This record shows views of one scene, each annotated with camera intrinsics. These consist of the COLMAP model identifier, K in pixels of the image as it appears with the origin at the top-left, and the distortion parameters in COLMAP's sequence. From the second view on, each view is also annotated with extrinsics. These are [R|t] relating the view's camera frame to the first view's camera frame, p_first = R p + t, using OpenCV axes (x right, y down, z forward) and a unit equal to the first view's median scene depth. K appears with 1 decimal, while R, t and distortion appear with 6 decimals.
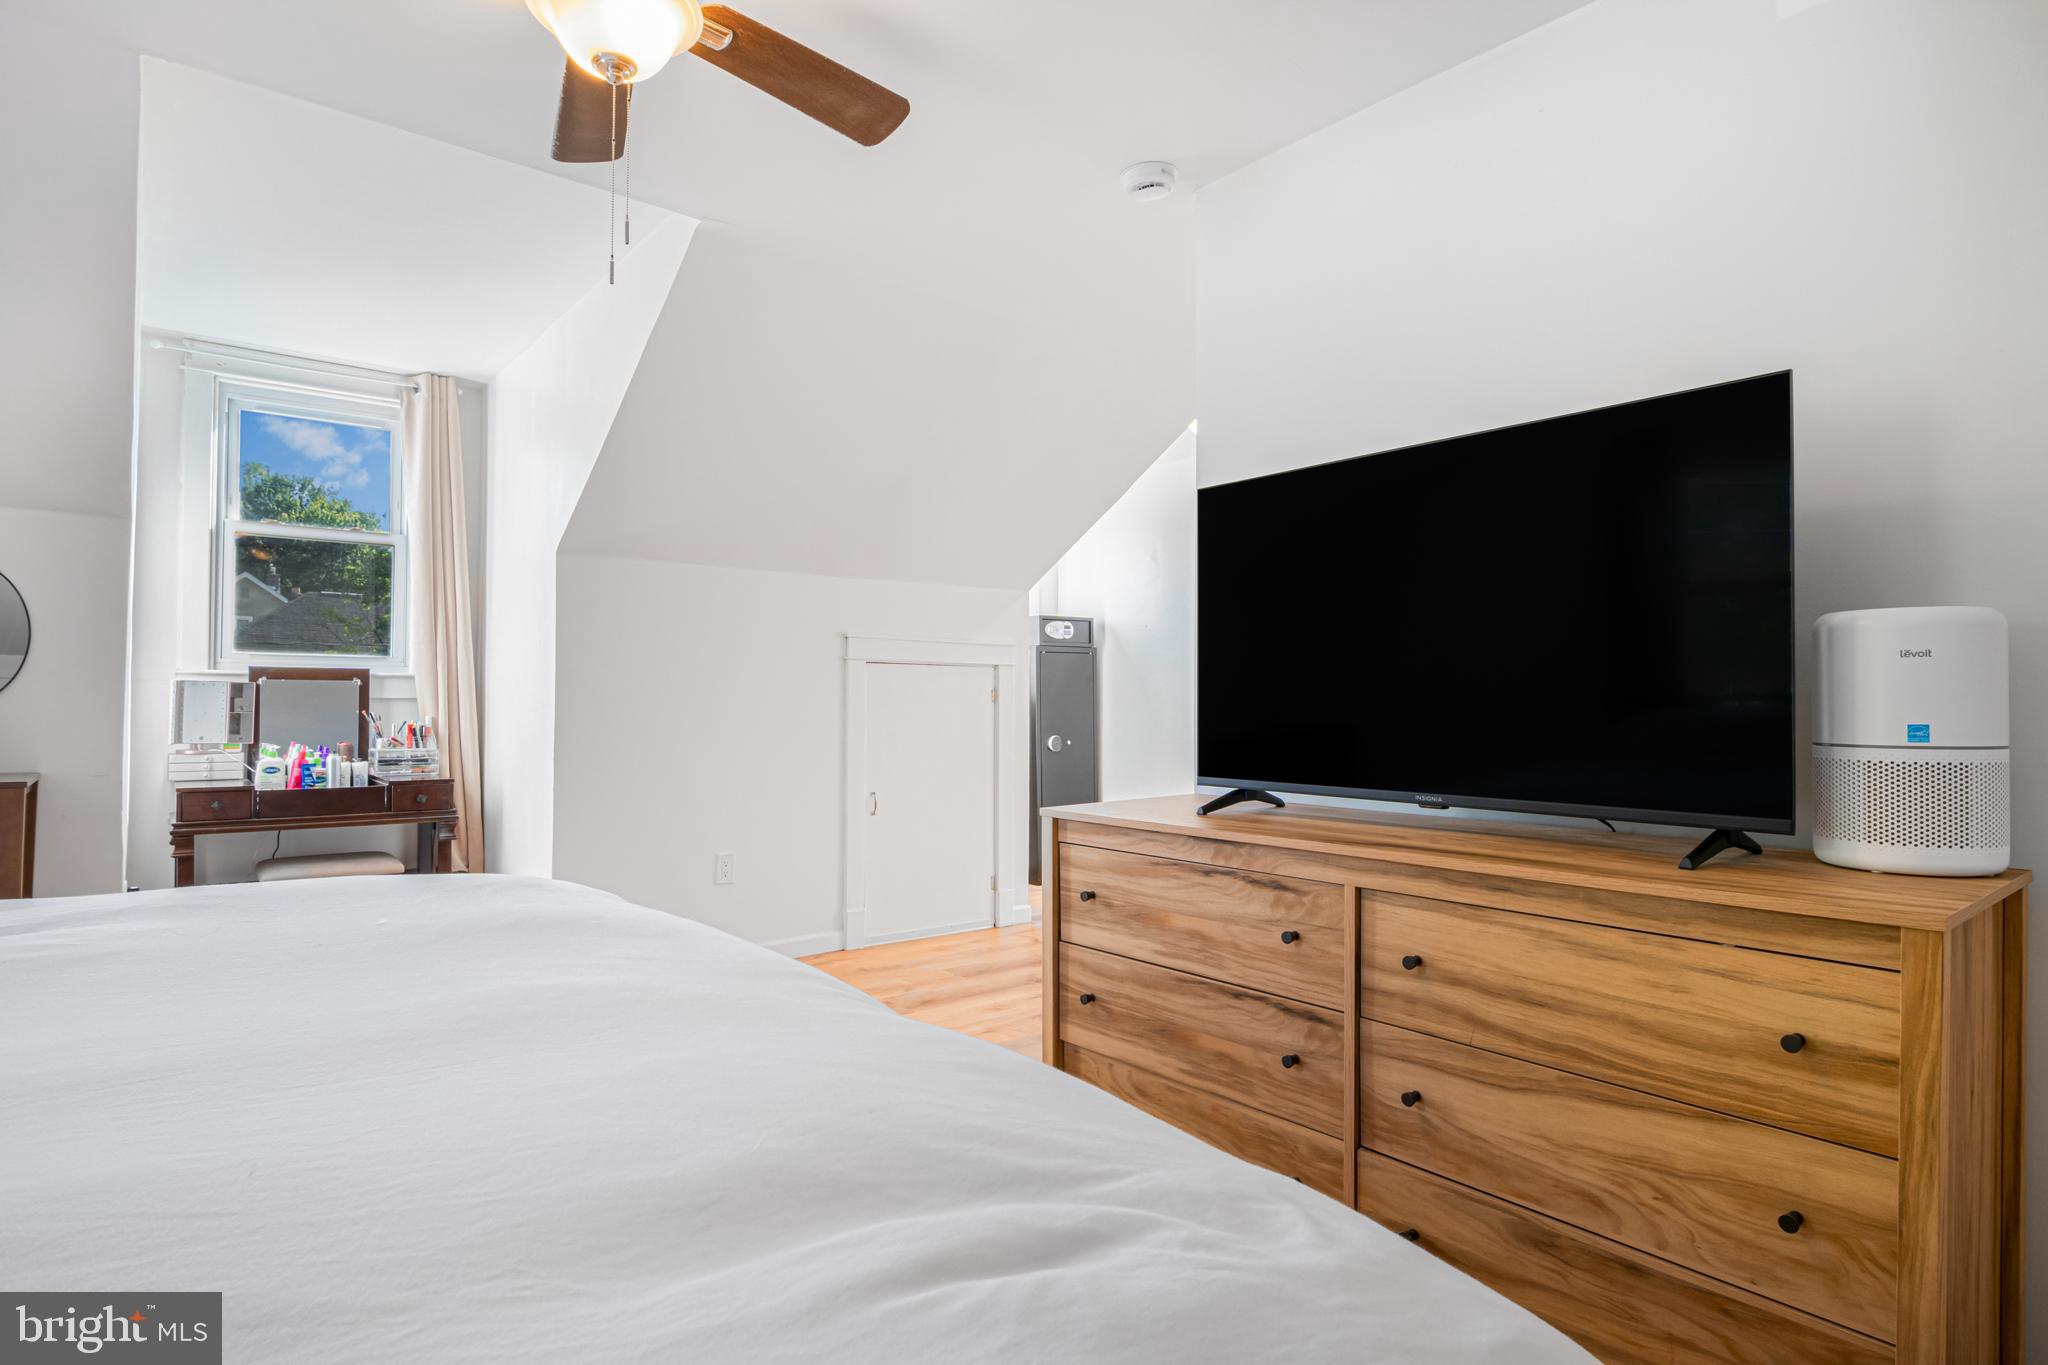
lens RADIAL K [[1091.9, 0, 1021.0], [0, 1091.9, 679.1], [0, 0, 1]] dist [-0.008803, -0.004158]
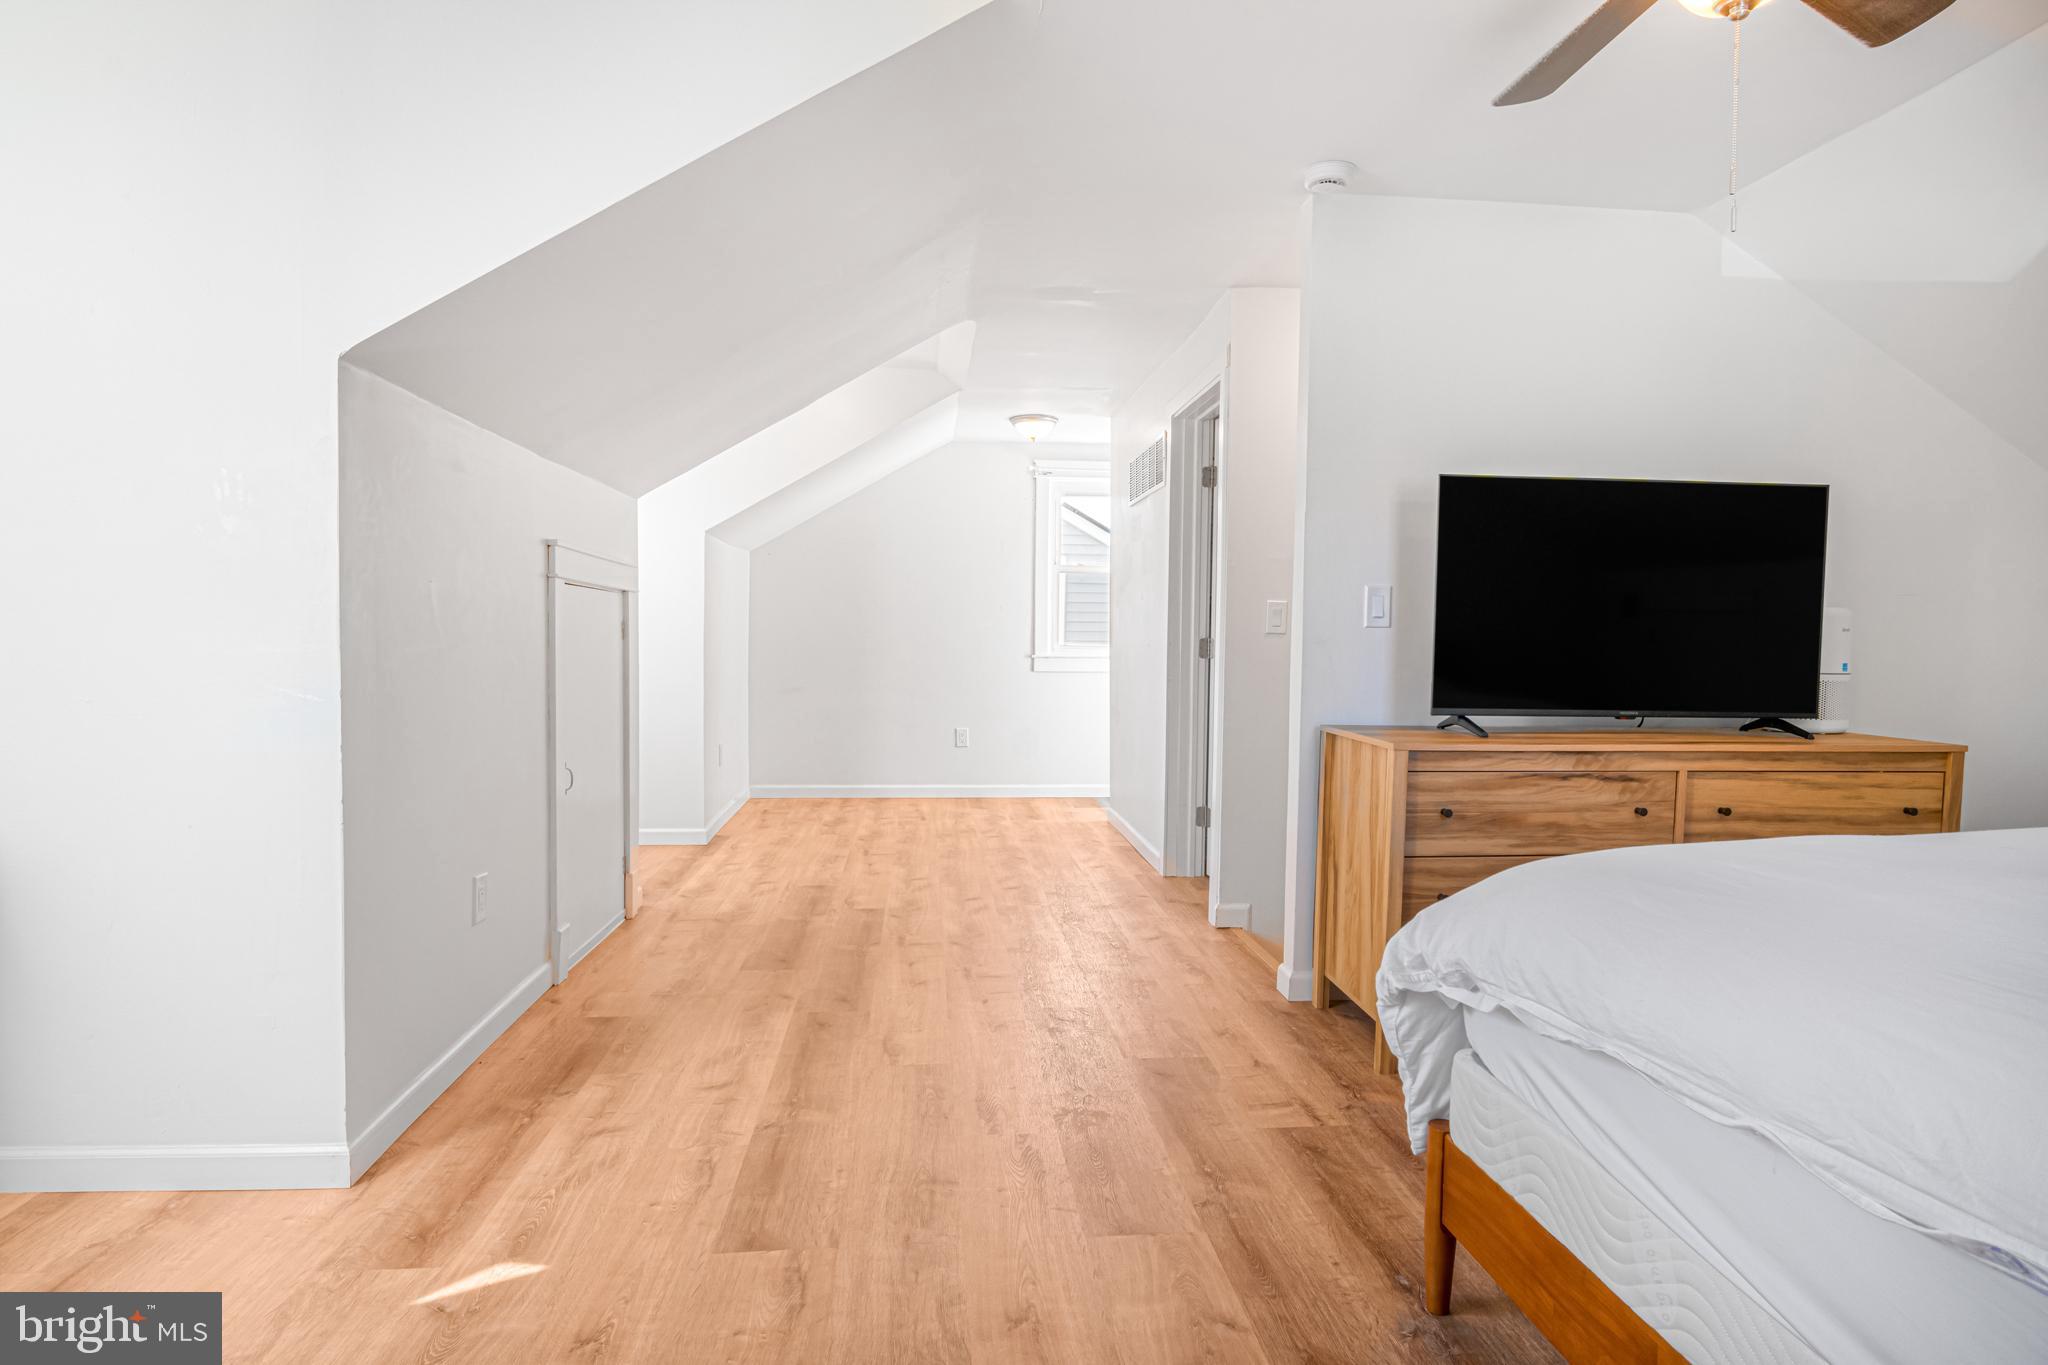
lens RADIAL K [[1091.9, 0, 1025.0], [0, 1091.9, 662.4], [0, 0, 1]] dist [-0.008803, -0.004158]
pose [[0.559608, -0.017414, 0.828575, -1.369494], [-0.027362, 0.998846, 0.039473, 0.000691], [-0.828306, -0.044761, 0.558485, 0.843173]]
